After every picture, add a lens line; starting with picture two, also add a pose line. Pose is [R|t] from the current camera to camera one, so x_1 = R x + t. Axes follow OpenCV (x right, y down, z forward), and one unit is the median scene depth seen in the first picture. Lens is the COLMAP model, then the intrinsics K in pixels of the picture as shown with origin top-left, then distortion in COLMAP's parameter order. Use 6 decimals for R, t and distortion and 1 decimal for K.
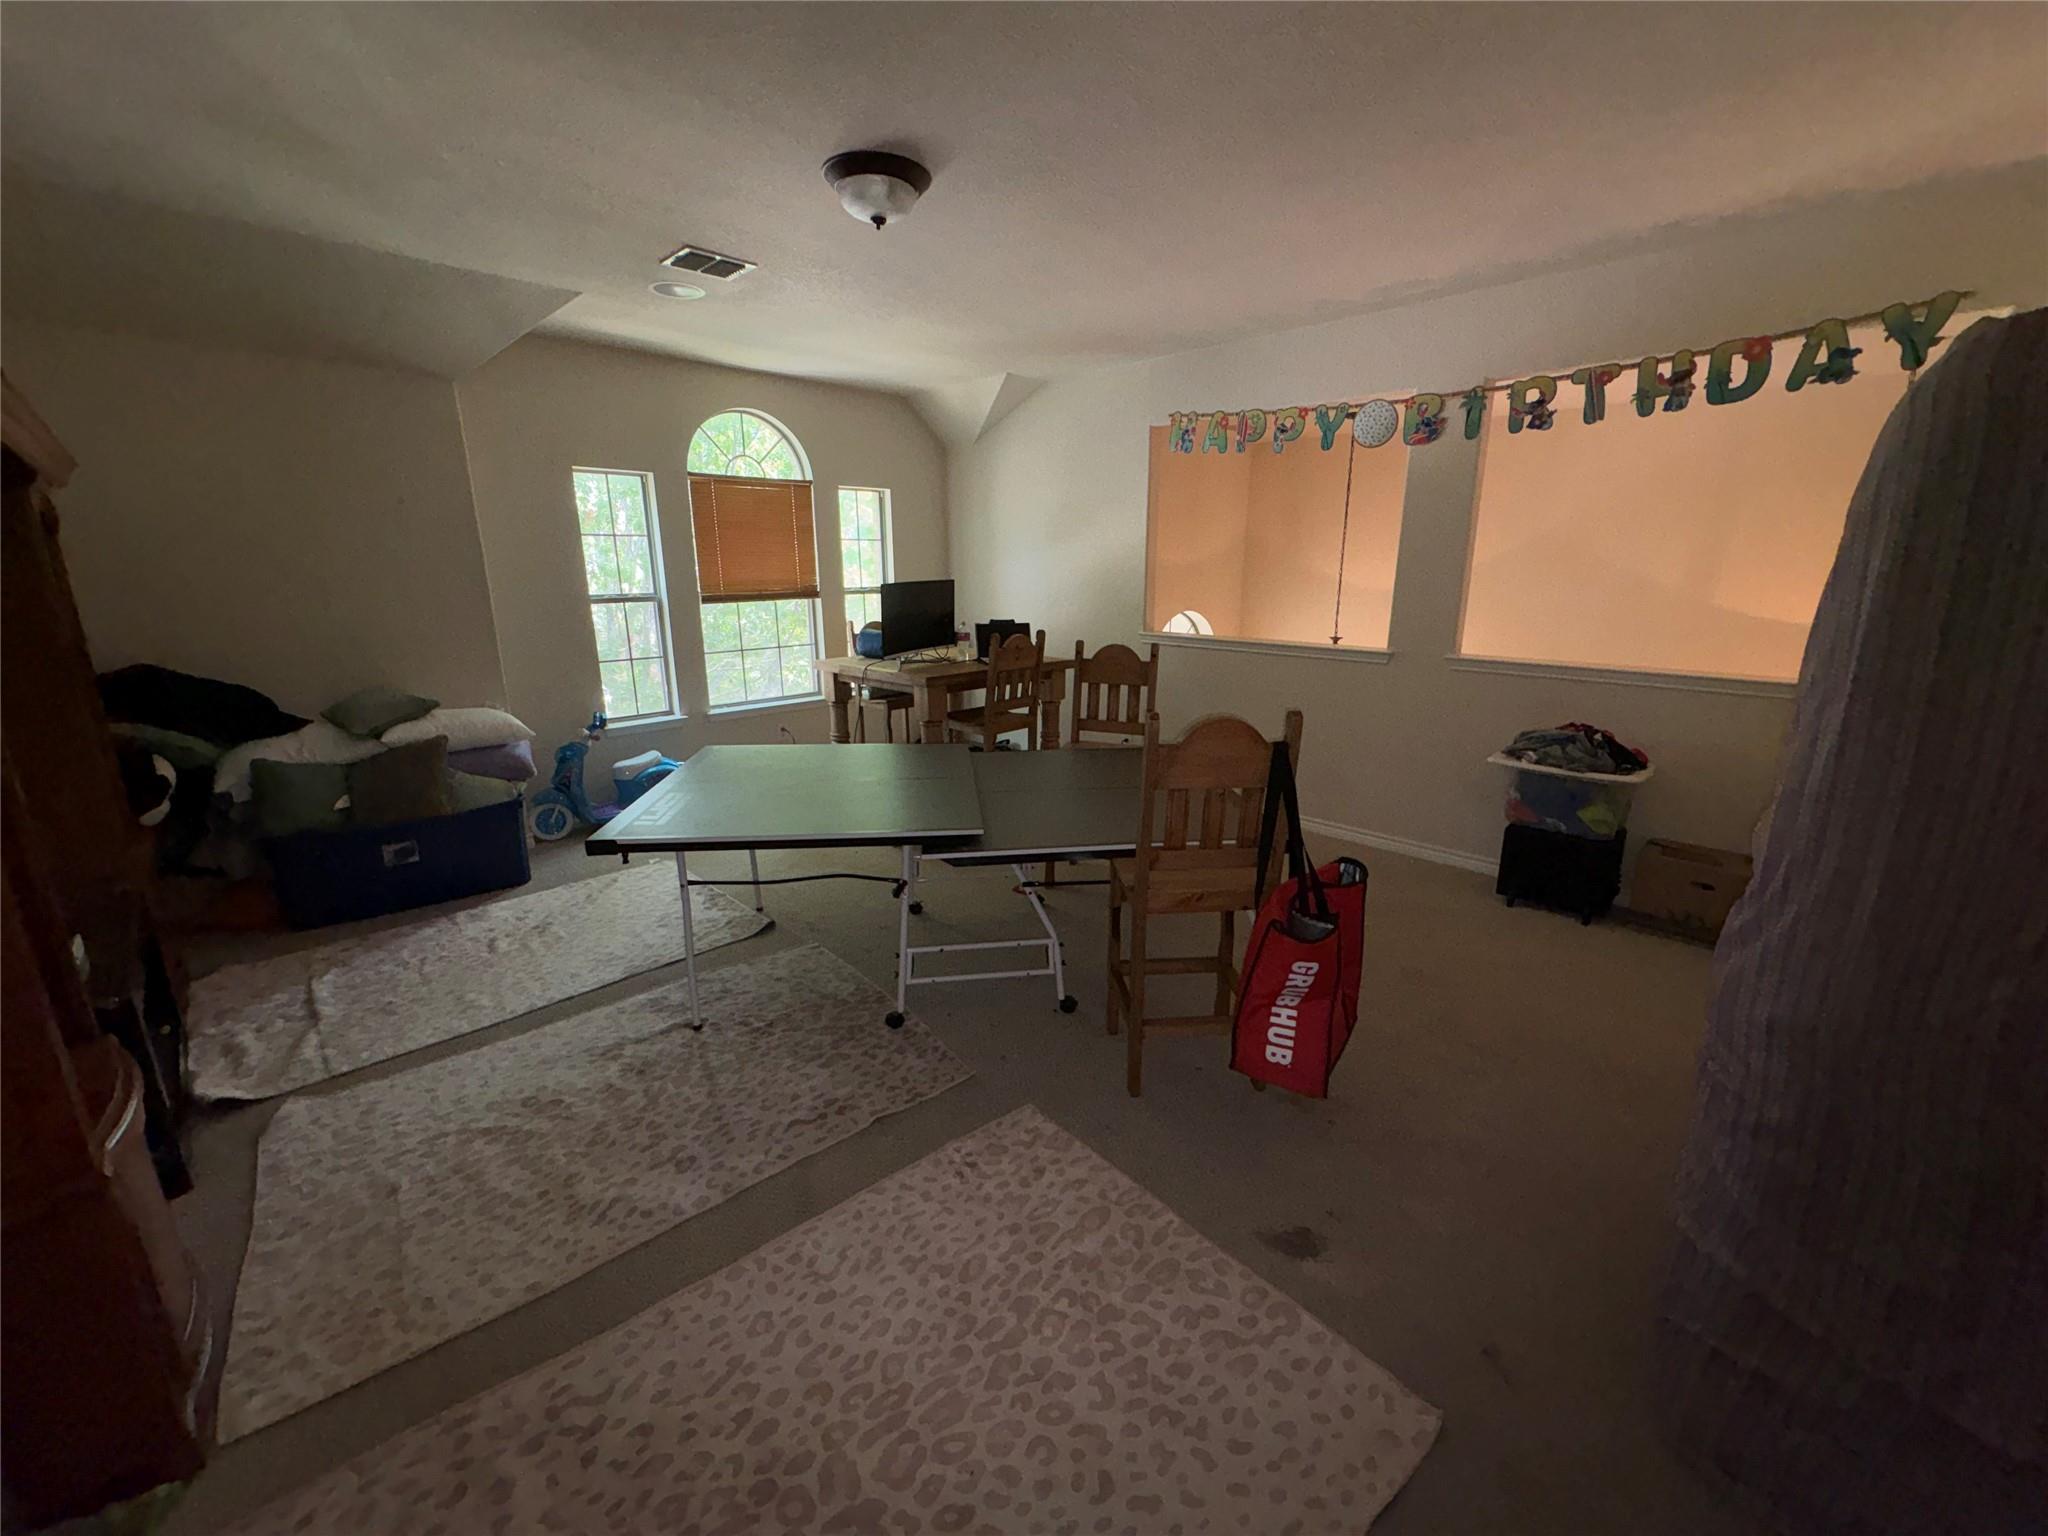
lens RADIAL K [[814.5, 0, 1018.7], [0, 814.5, 770.2], [0, 0, 1]] dist [-0.000208, 0.000446]
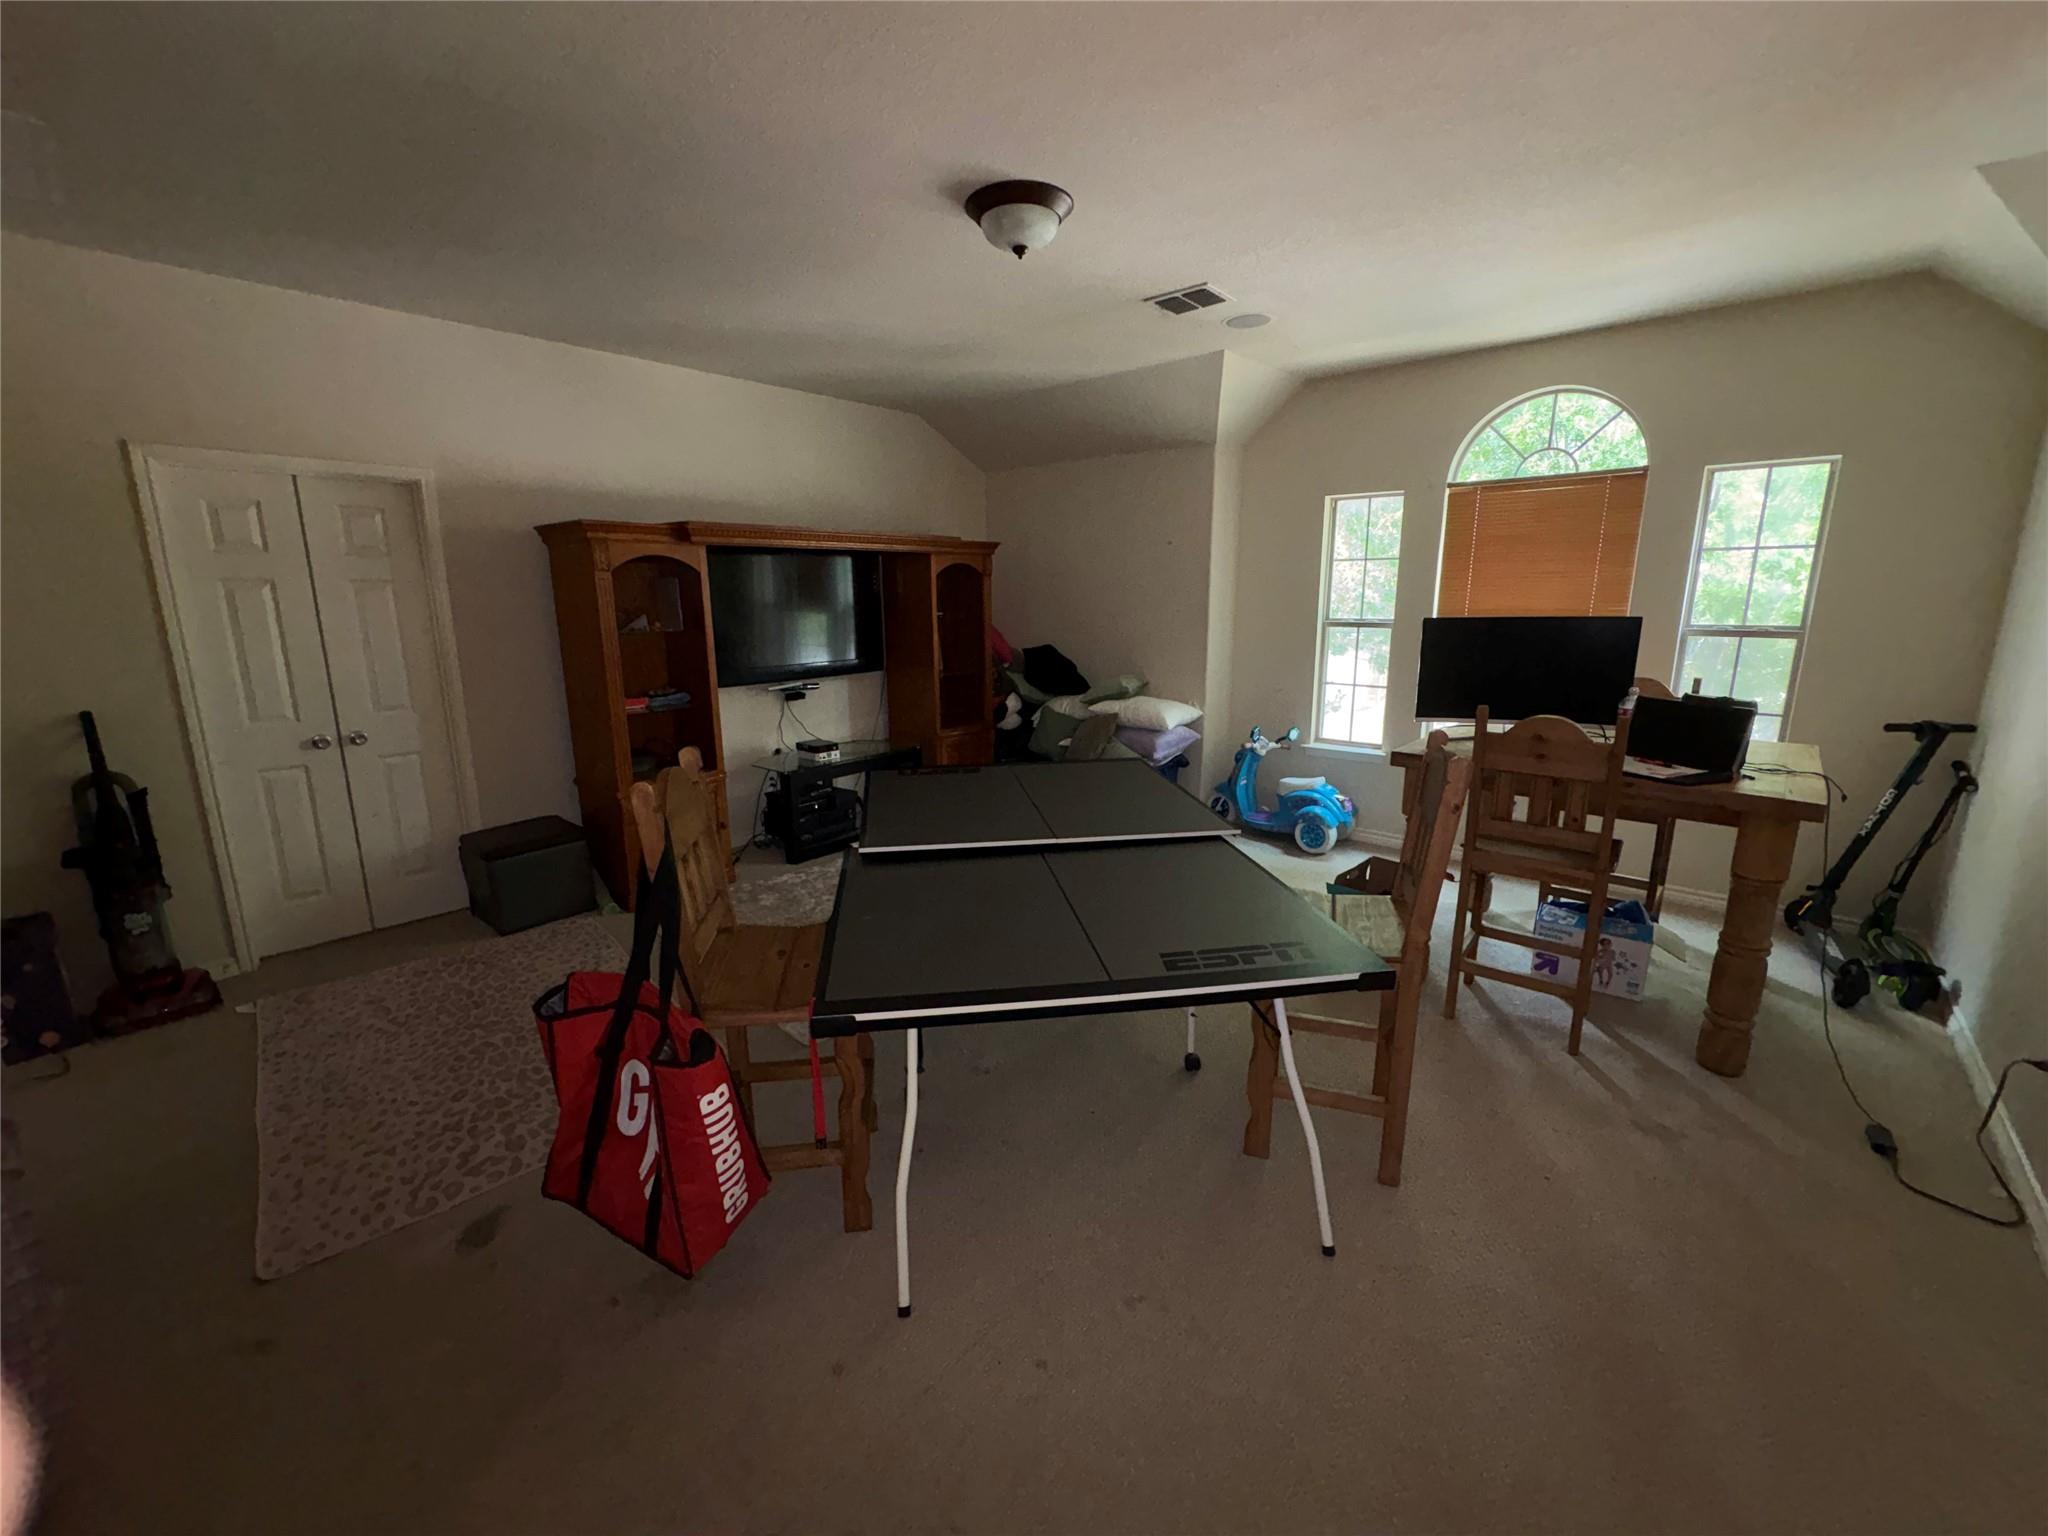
lens RADIAL K [[814.5, 0, 1018.6], [0, 814.5, 762.8], [0, 0, 1]] dist [-0.000208, 0.000446]
pose [[0.052890, 0.210993, -0.976056, 0.481666], [-0.241749, 0.951055, 0.192489, -0.140623], [0.968896, 0.225780, 0.101308, 0.538559]]
